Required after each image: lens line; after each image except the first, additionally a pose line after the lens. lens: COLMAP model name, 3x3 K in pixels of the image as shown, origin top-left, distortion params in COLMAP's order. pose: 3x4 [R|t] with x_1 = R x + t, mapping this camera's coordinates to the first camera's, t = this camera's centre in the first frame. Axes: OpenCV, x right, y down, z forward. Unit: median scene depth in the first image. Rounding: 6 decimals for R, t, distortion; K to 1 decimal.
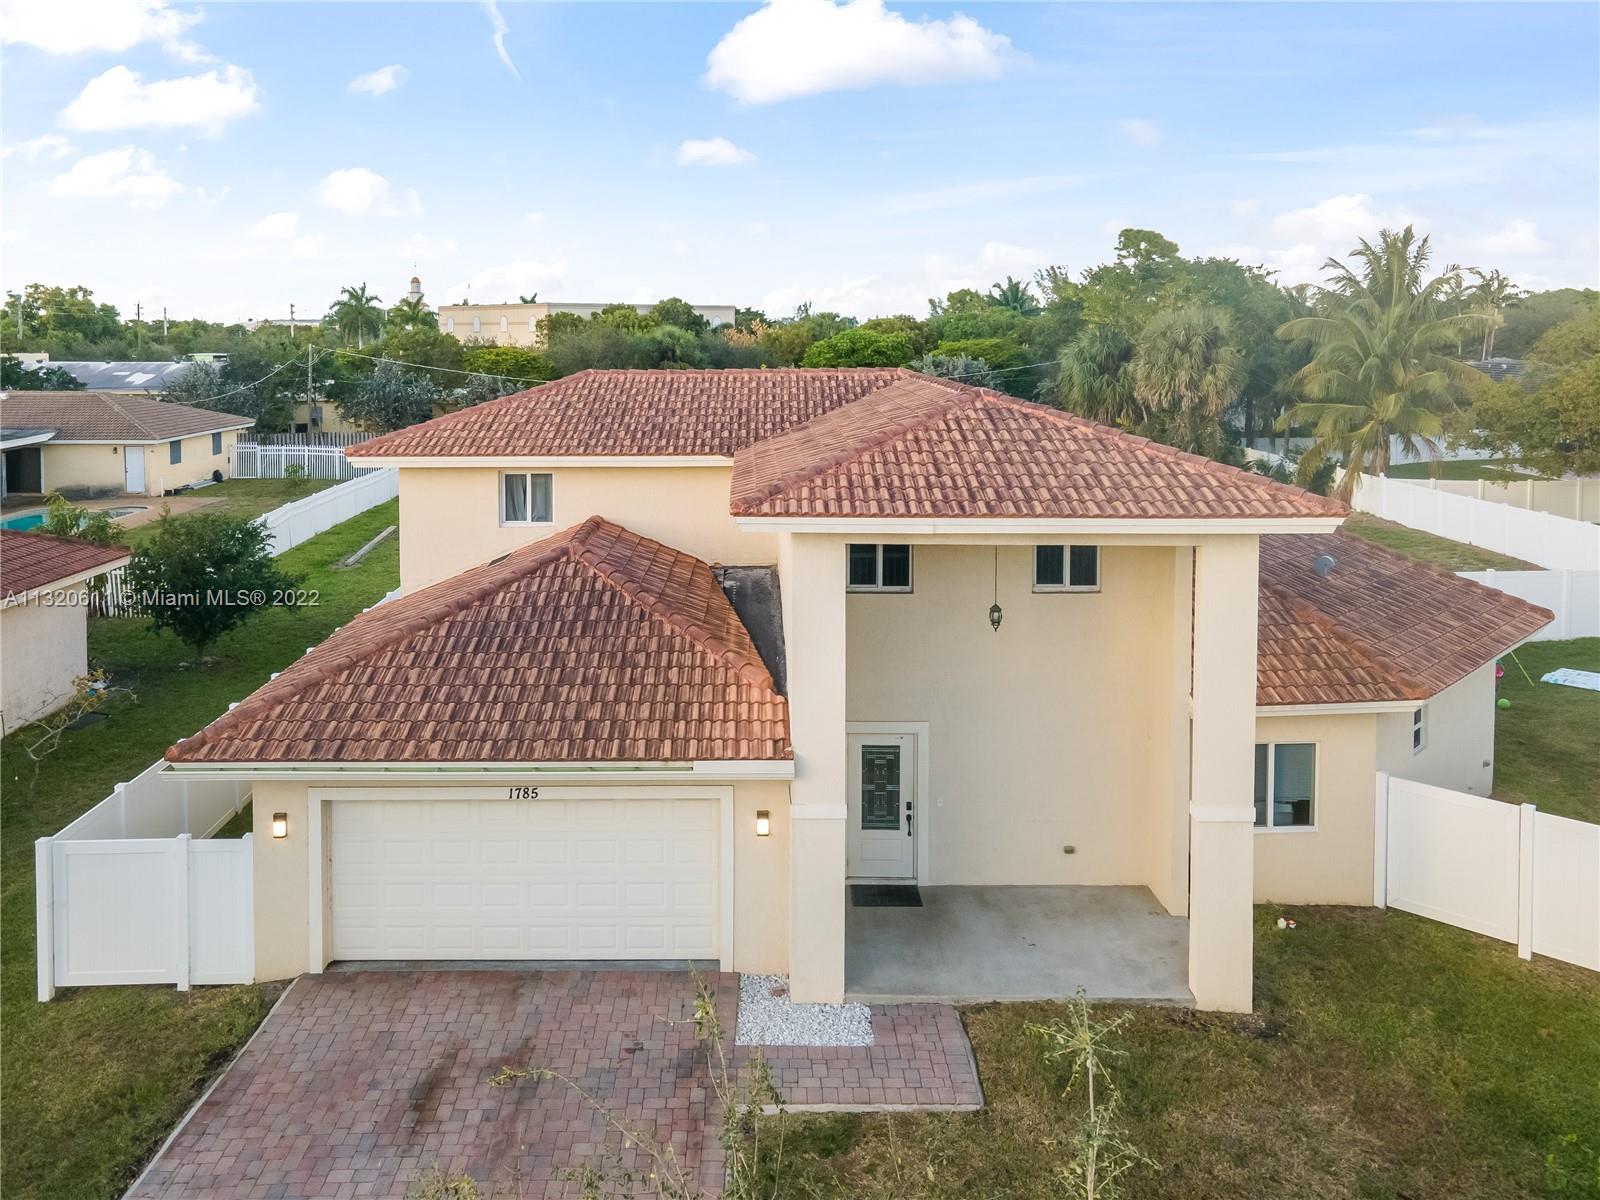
lens RADIAL K [[1230.5, 0, 735.6], [0, 1230.5, 405.9], [0, 0, 1]] dist [0.006879, 0.007992]
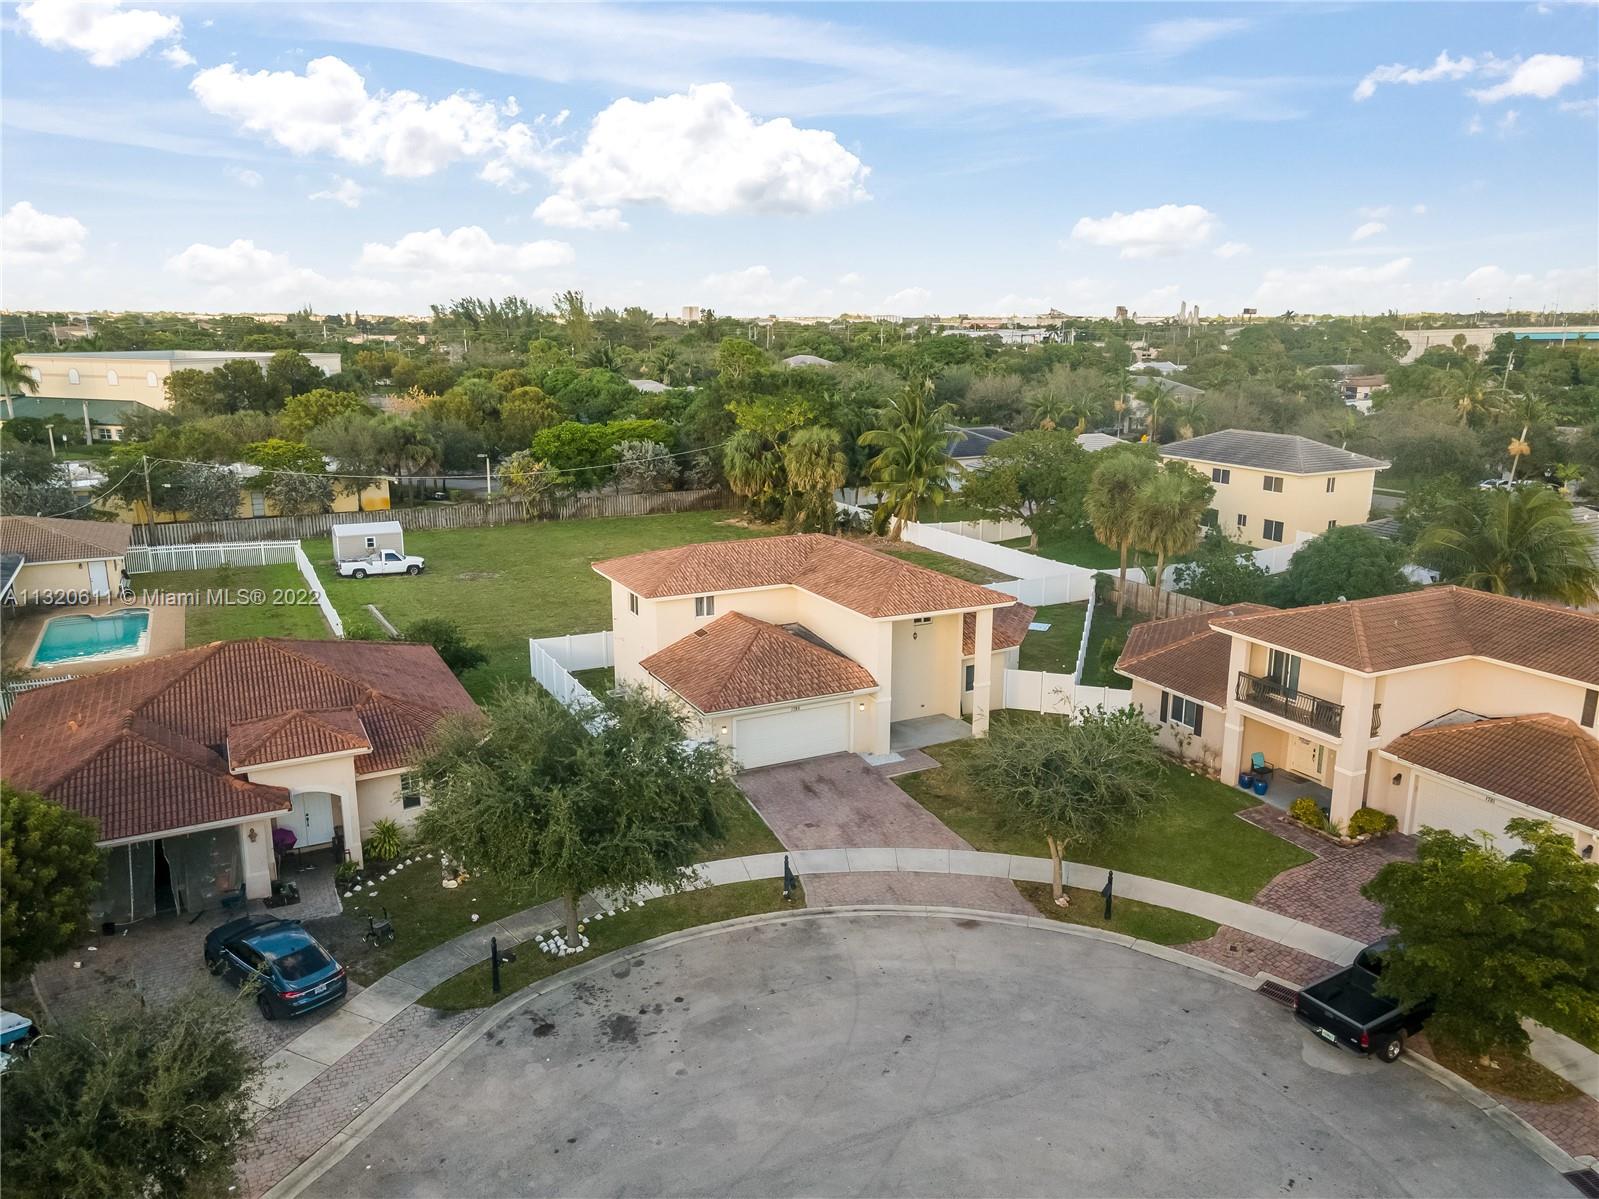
lens RADIAL K [[1120.5, 0, 799.5], [0, 1120.5, 599.5], [0, 0, 1]] dist [0.004457, 0.002062]
pose [[0.888035, -0.100482, 0.448663, -1.395858], [0.020239, 0.983424, 0.180188, -0.469207], [-0.459331, -0.150933, 0.875348, -1.446963]]
